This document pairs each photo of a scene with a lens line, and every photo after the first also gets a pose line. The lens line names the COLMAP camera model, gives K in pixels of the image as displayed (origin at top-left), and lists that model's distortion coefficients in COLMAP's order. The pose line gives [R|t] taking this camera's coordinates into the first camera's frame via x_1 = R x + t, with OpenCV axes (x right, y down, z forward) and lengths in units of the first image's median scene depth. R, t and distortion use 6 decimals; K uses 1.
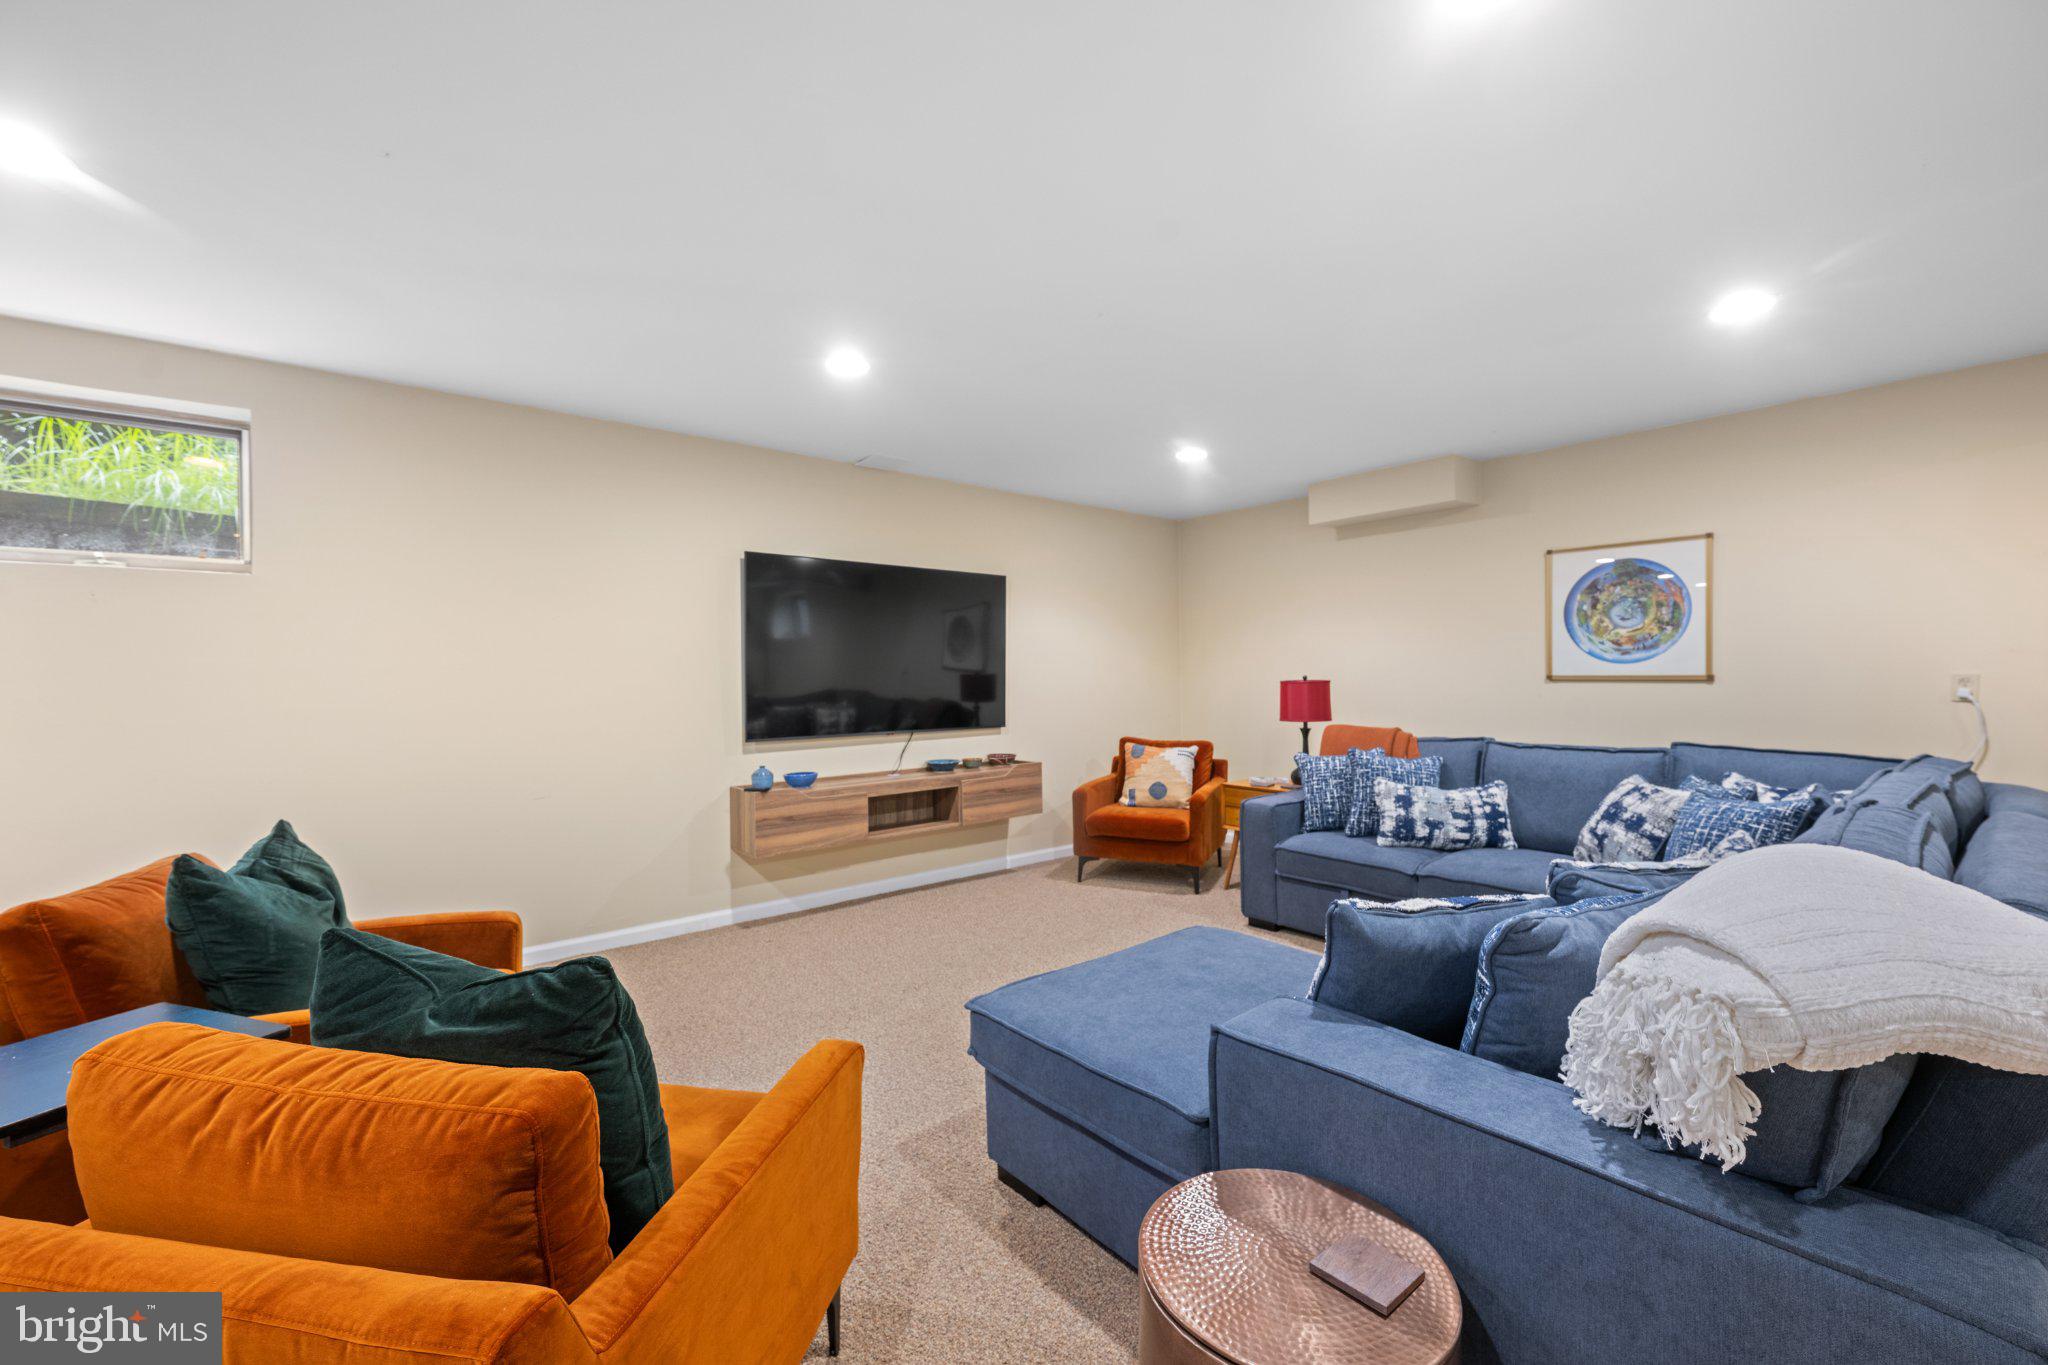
lens RADIAL K [[816.1, 0, 1027.5], [0, 816.1, 679.3], [0, 0, 1]] dist [-0.003051, 0.000526]
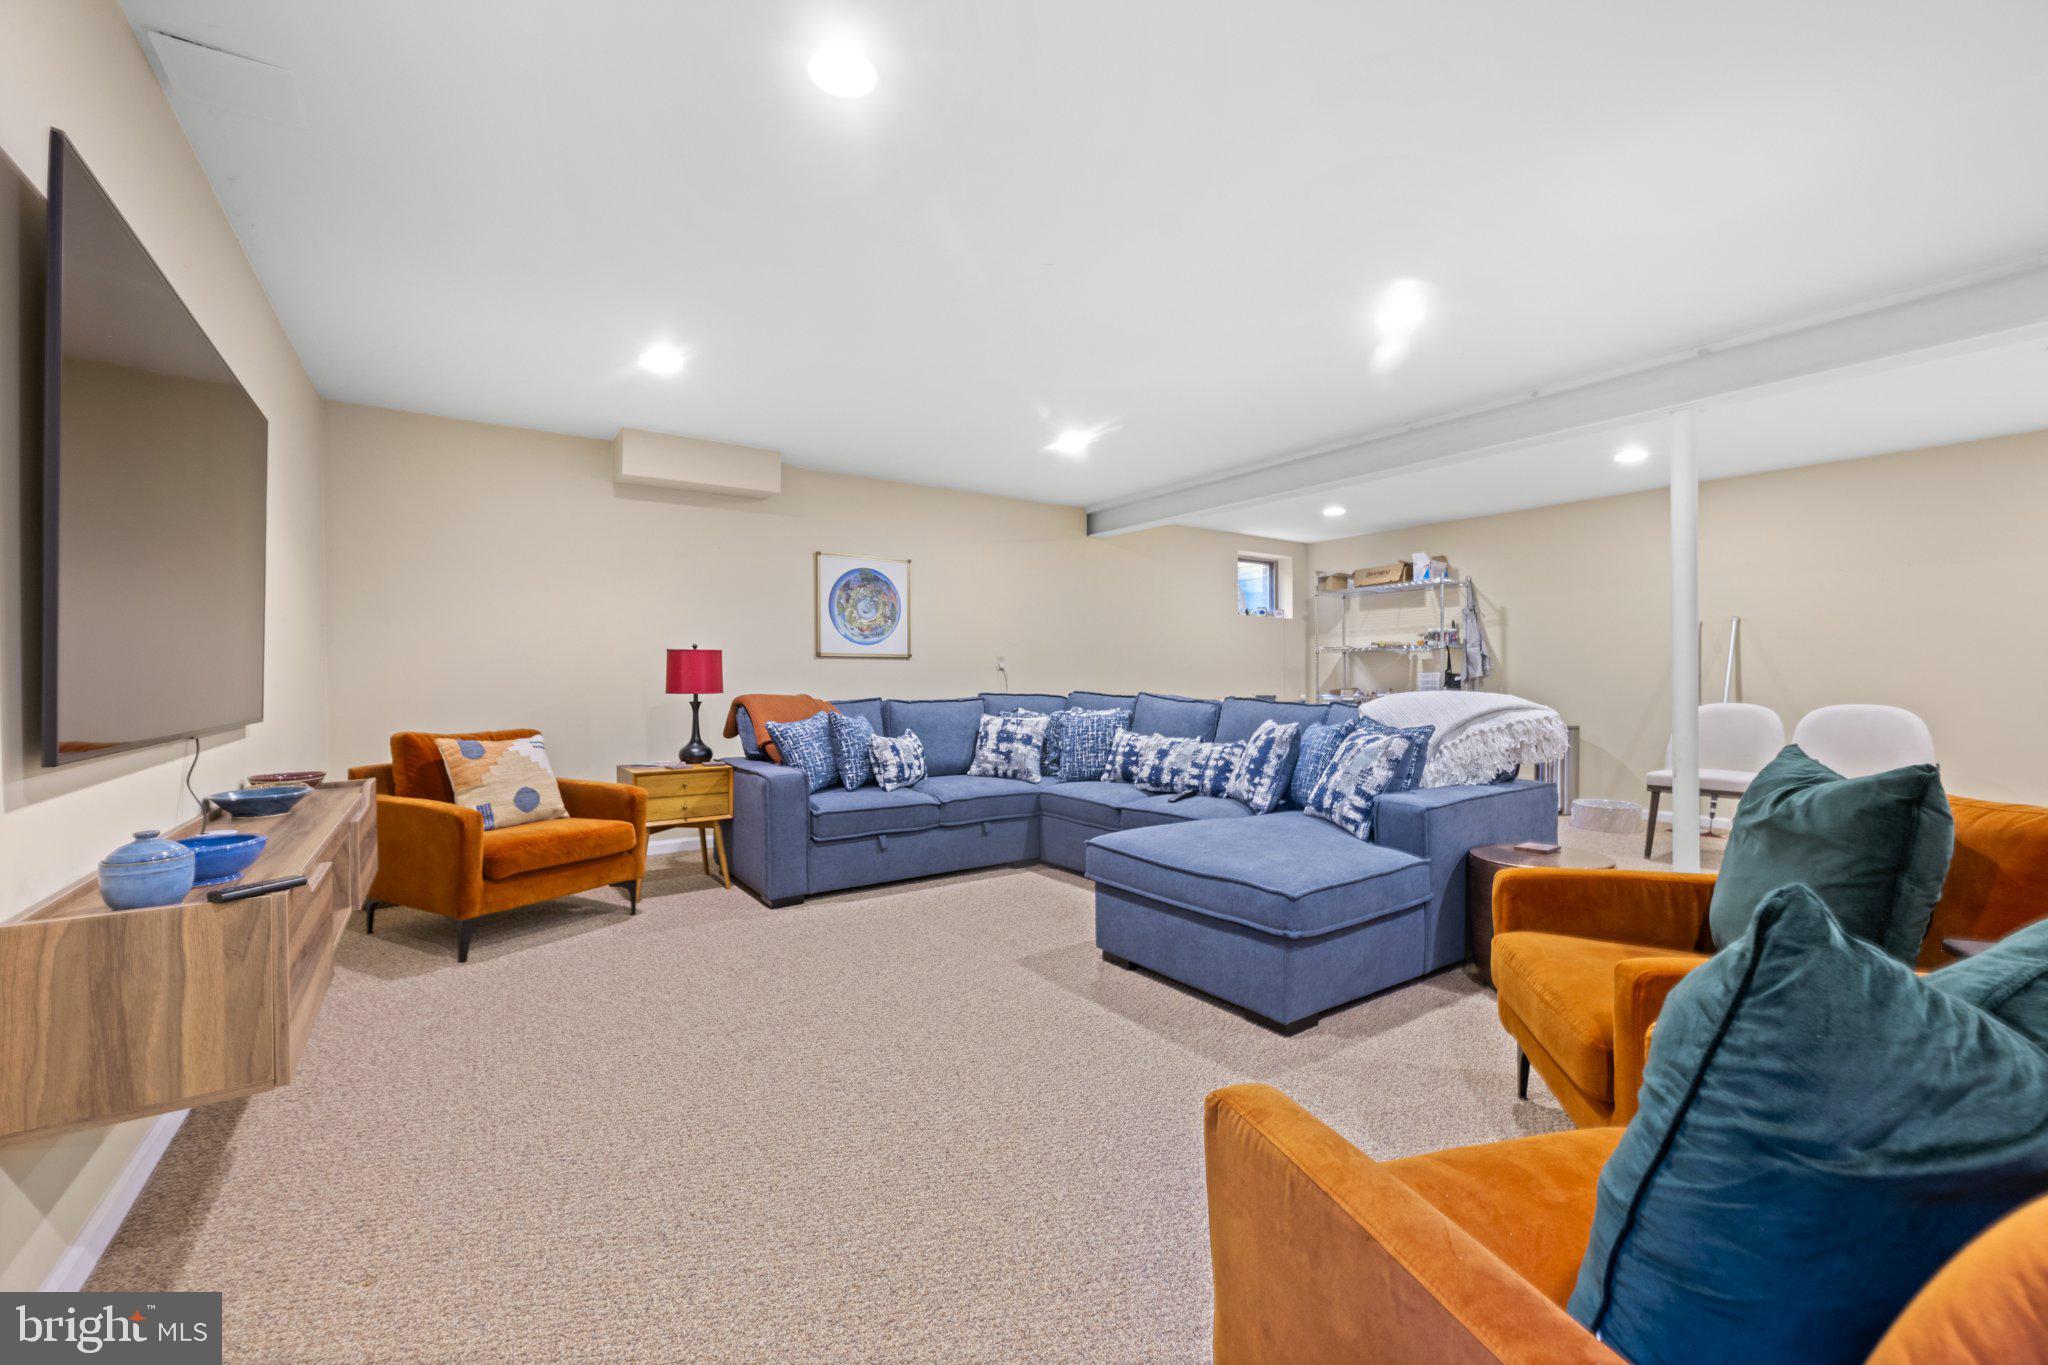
lens RADIAL K [[816.1, 0, 1026.2], [0, 816.1, 679.2], [0, 0, 1]] dist [-0.003051, 0.000526]
pose [[0.098994, 0.007234, 0.995062, -0.581492], [0.008893, 0.999927, -0.008154, 0.050065], [-0.995048, 0.009657, 0.098923, 0.588526]]
